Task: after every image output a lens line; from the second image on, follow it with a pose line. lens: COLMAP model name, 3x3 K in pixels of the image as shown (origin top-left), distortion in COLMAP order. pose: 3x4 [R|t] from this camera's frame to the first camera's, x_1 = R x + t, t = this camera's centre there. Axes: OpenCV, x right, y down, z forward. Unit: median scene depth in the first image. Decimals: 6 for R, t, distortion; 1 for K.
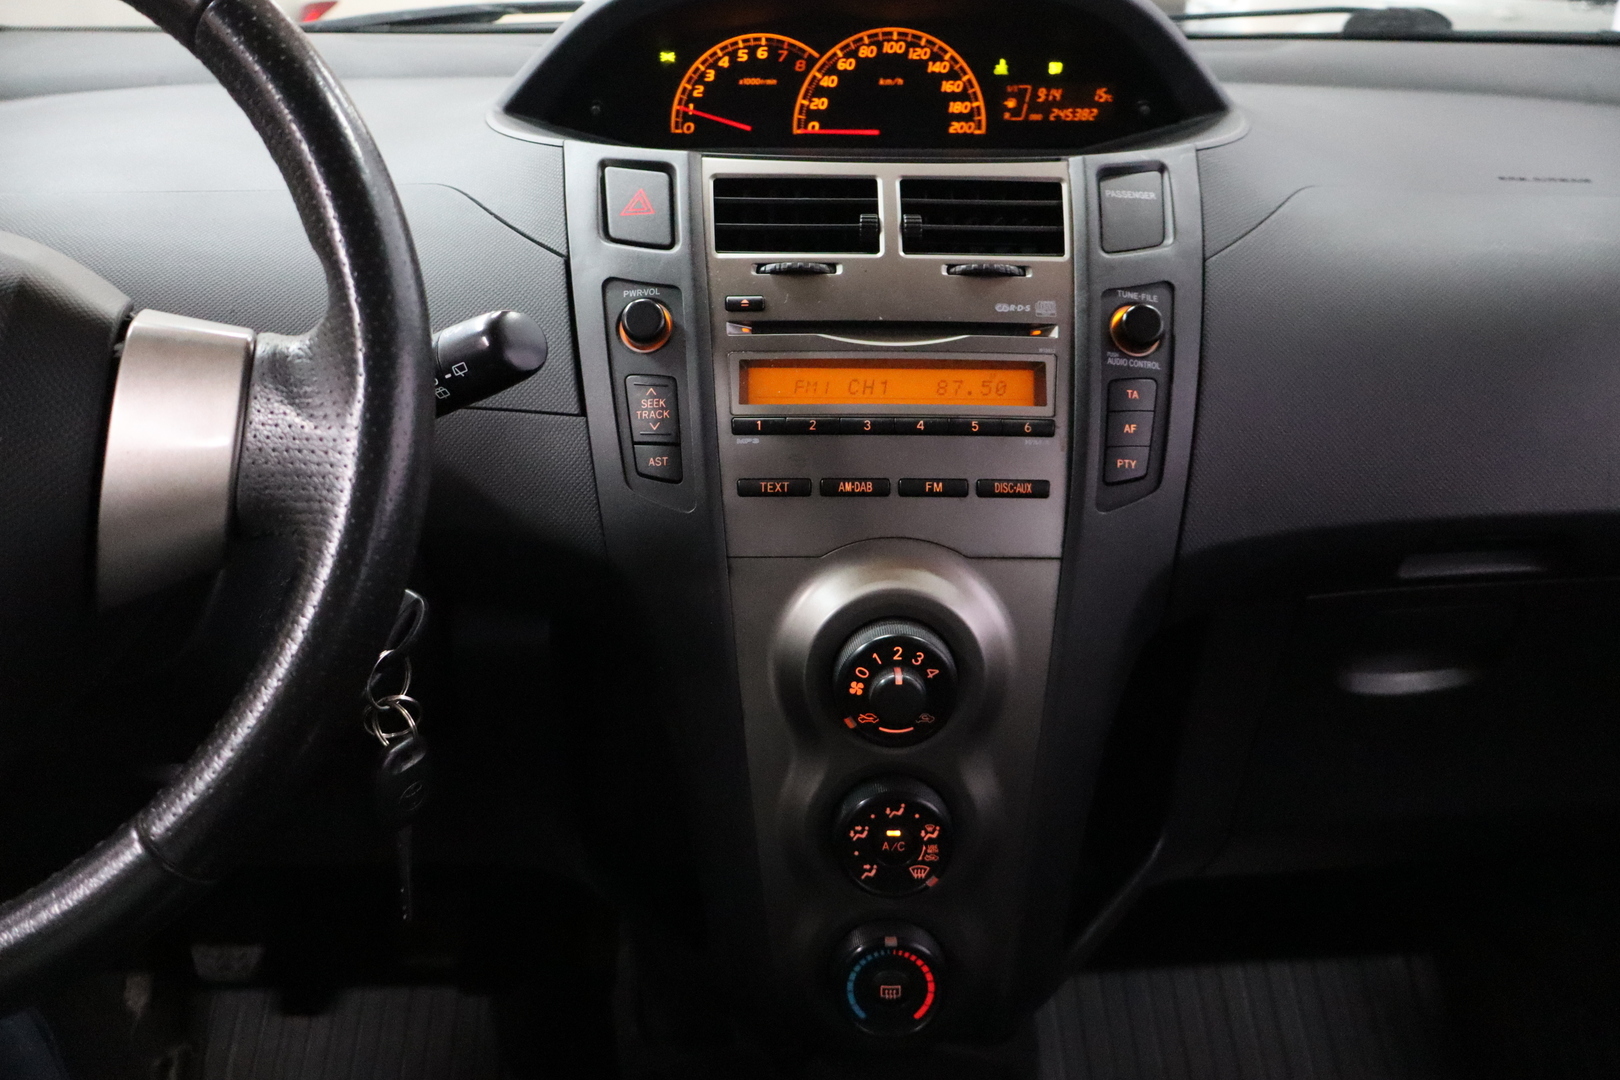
lens RADIAL K [[1396.4, 0, 810.0], [0, 1396.4, 540.0], [0, 0, 1]] dist [0.042409, -0.003190]
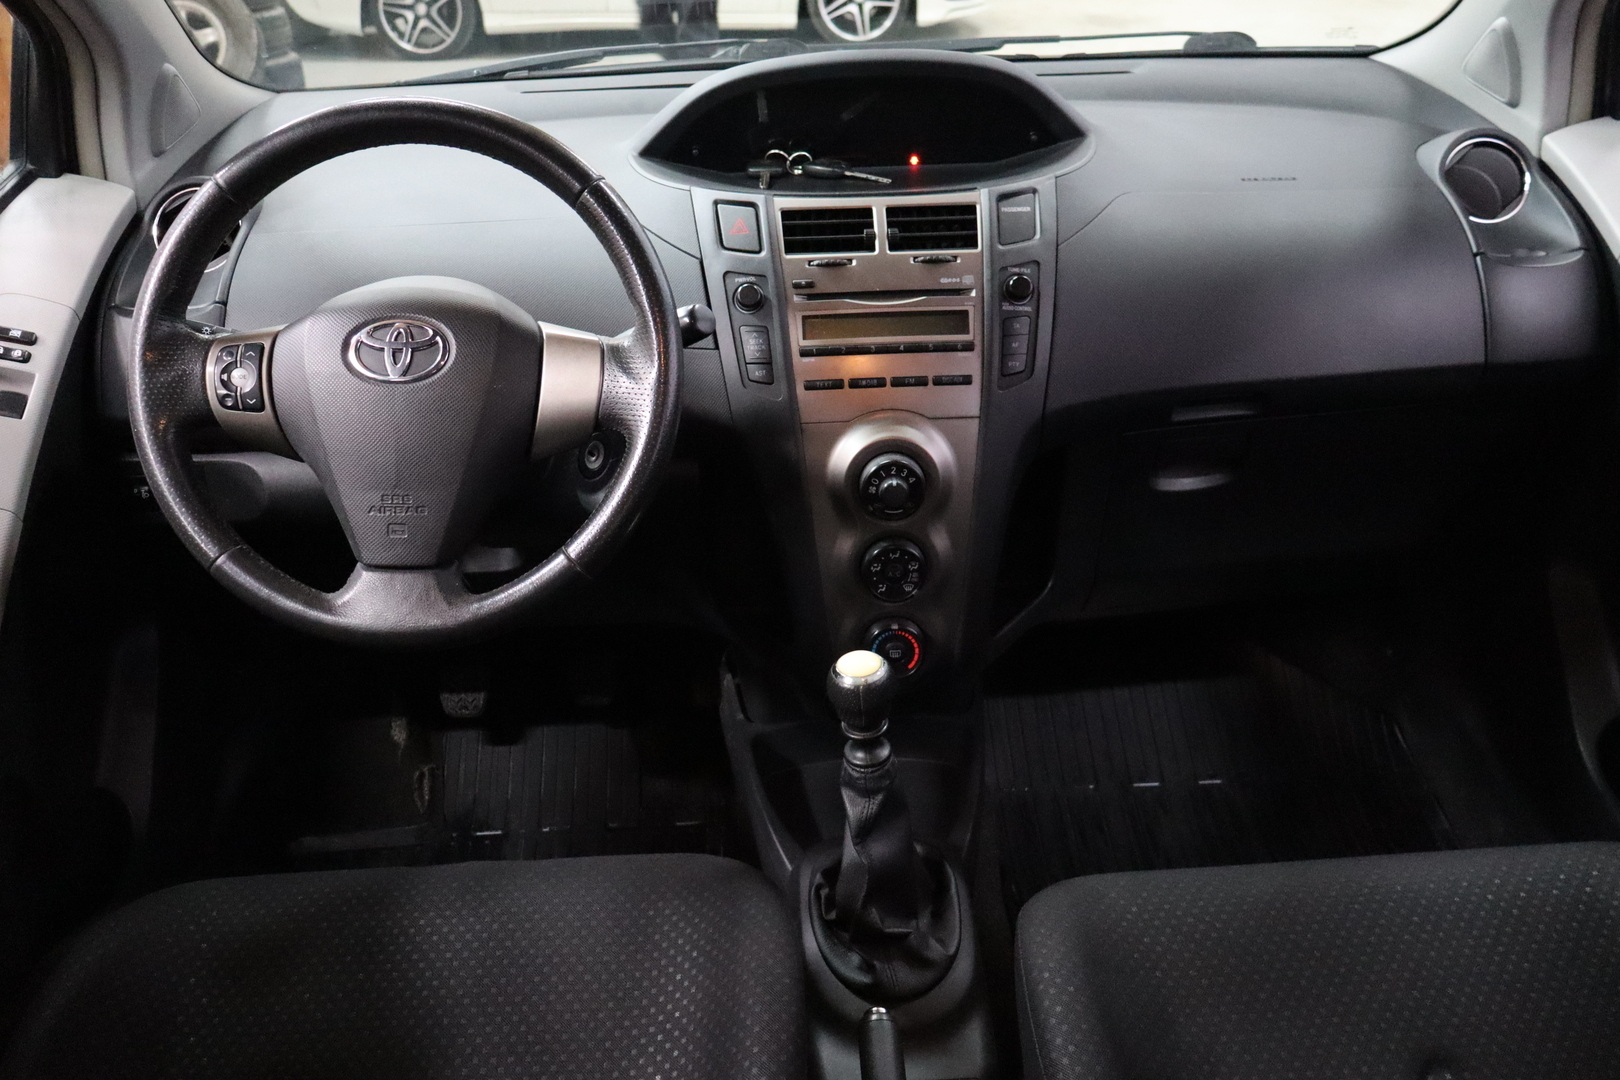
lens RADIAL K [[1396.4, 0, 810.0], [0, 1396.4, 540.0], [0, 0, 1]] dist [0.042409, -0.003190]
pose [[0.999191, -0.039819, 0.005591, -0.059945], [0.039196, 0.995565, 0.085524, 0.007799], [-0.008972, -0.085236, 0.996320, -0.830080]]
